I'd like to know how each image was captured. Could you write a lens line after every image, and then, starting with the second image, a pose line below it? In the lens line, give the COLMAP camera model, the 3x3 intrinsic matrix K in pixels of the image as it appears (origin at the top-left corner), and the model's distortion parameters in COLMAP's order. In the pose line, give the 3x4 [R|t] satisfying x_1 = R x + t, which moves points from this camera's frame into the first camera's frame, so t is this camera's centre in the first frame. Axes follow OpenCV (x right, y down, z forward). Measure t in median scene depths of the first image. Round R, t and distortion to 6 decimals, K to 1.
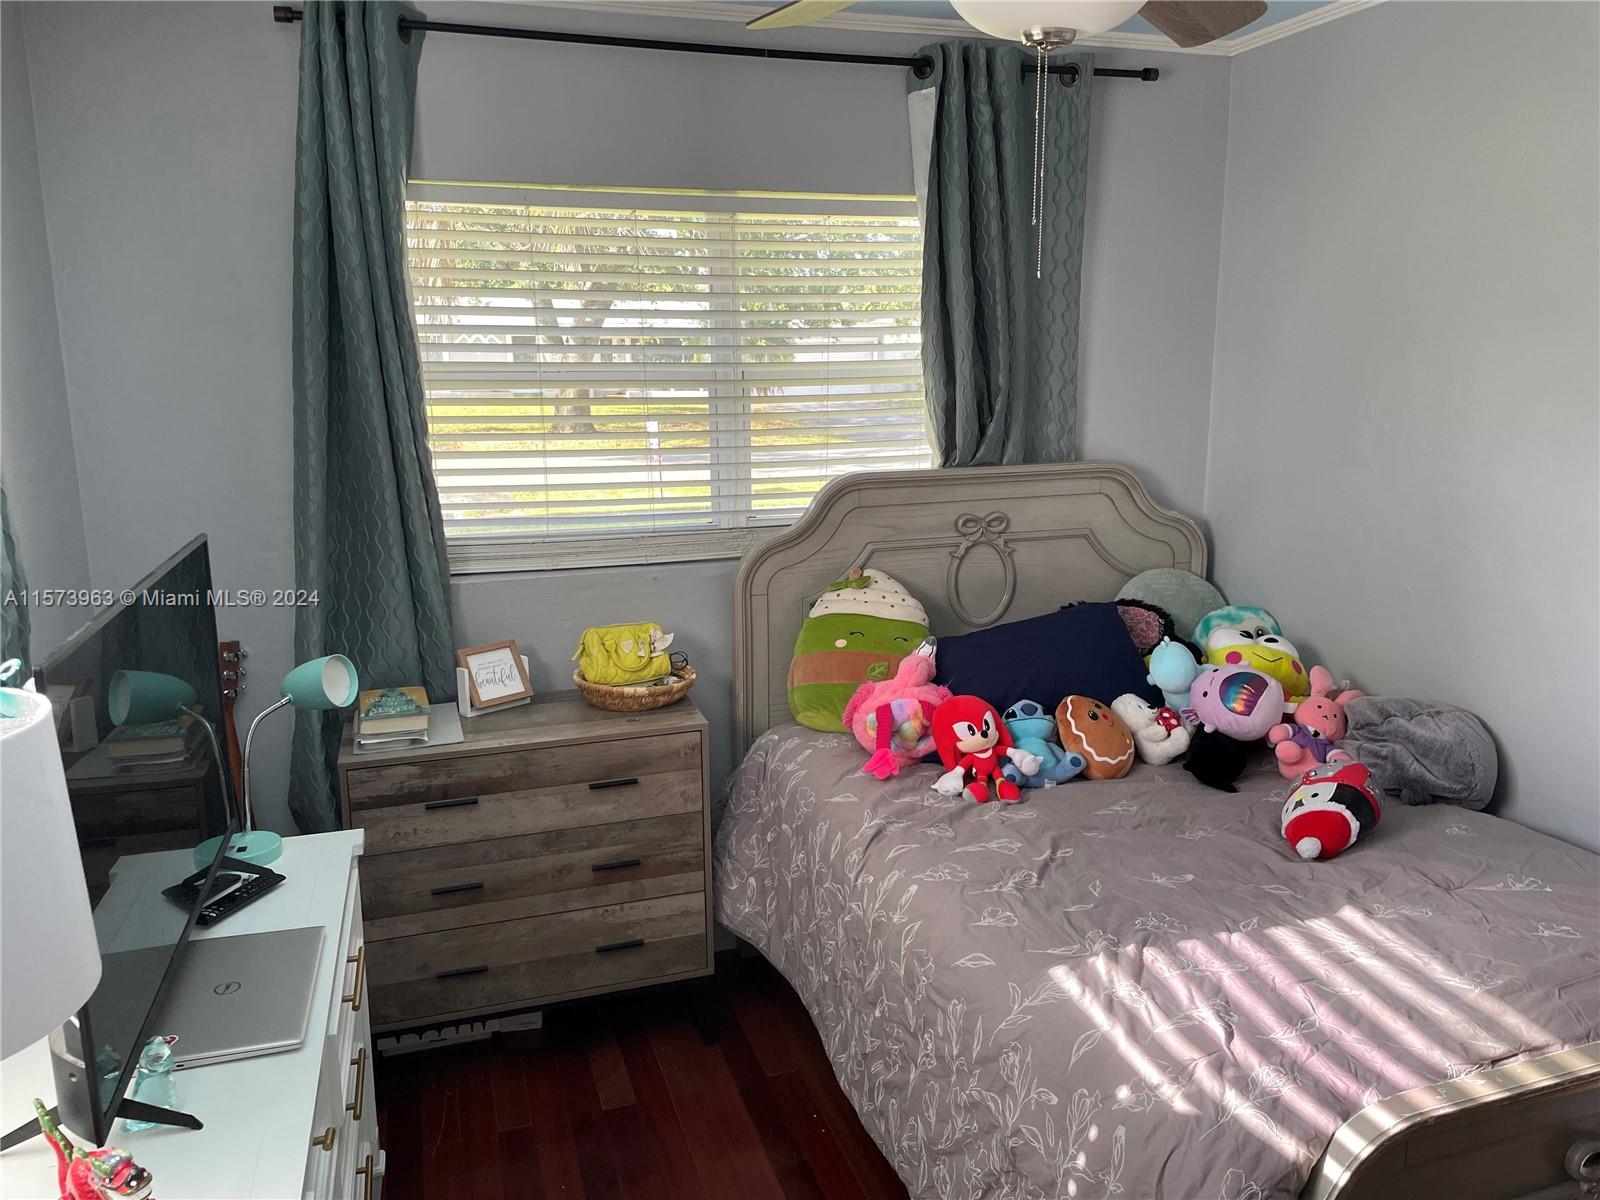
lens RADIAL K [[1208.7, 0, 790.6], [0, 1208.7, 592.5], [0, 0, 1]] dist [0.075967, -0.091296]
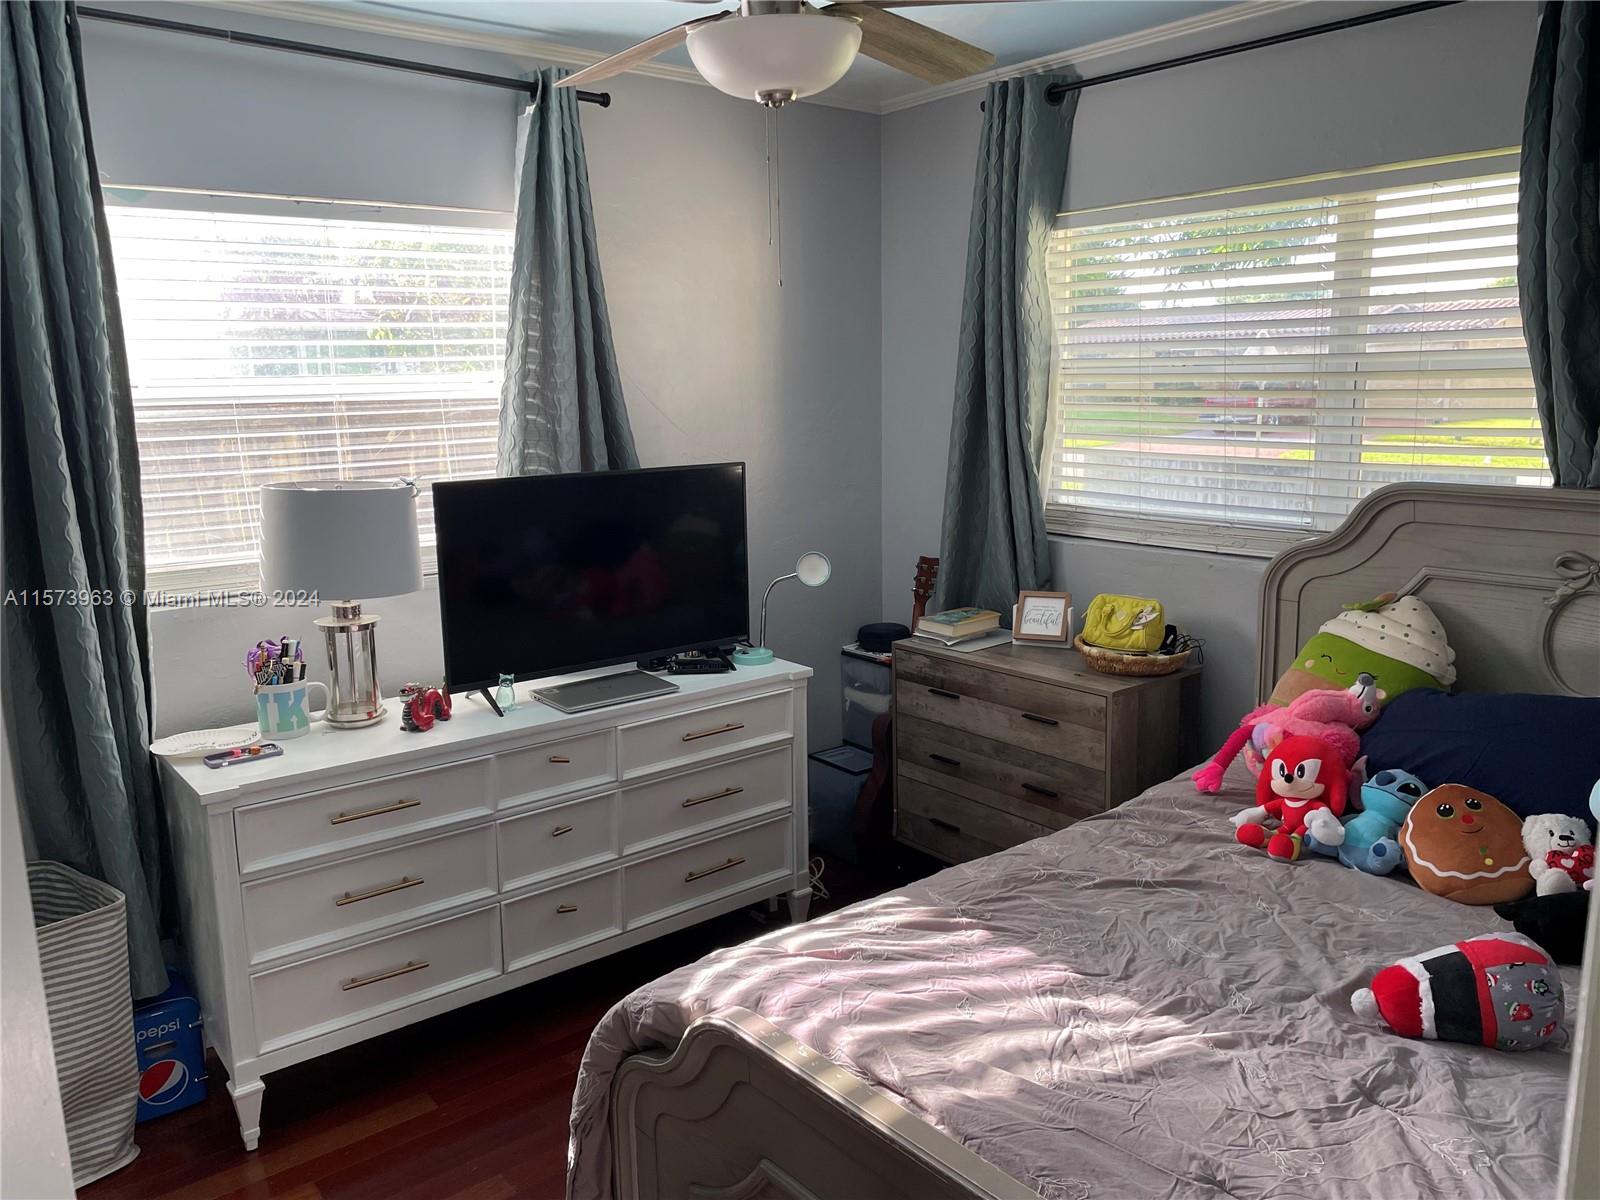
lens RADIAL K [[1208.7, 0, 790.6], [0, 1208.7, 592.5], [0, 0, 1]] dist [0.075967, -0.091296]
pose [[0.349805, 0.164753, -0.922222, 0.795535], [-0.172676, 0.978887, 0.109378, -0.045803], [0.920771, 0.120984, 0.370868, 0.319346]]
